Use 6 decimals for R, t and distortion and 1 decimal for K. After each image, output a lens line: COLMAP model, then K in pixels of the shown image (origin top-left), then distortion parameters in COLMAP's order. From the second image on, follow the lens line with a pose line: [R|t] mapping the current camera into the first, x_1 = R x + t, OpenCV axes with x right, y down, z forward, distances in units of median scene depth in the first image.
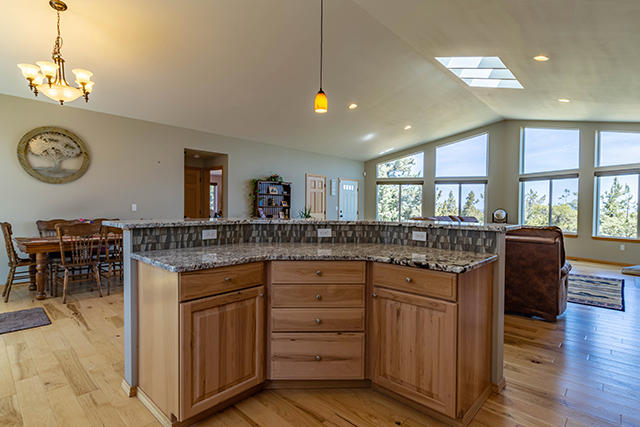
lens RADIAL K [[322.8, 0, 320.0], [0, 322.8, 213.5], [0, 0, 1]] dist [-0.002114, -0.000402]
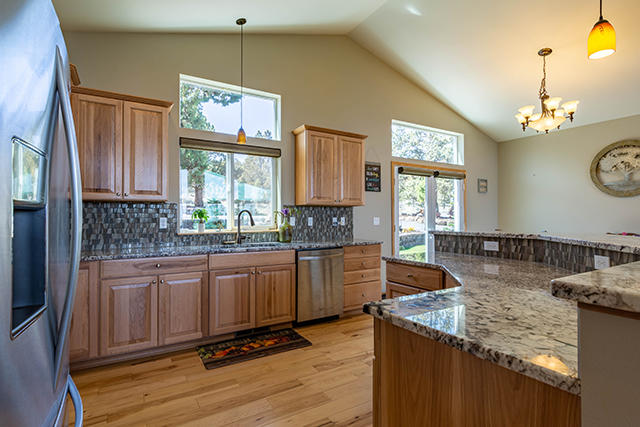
lens RADIAL K [[319.1, 0, 320.0], [0, 319.1, 213.5], [0, 0, 1]] dist [0.000221, -0.000959]
pose [[-0.270270, -0.023688, -0.962493, 0.249732], [-0.020775, 0.999608, -0.018768, -0.002519], [0.962561, 0.014923, -0.270656, 0.239625]]
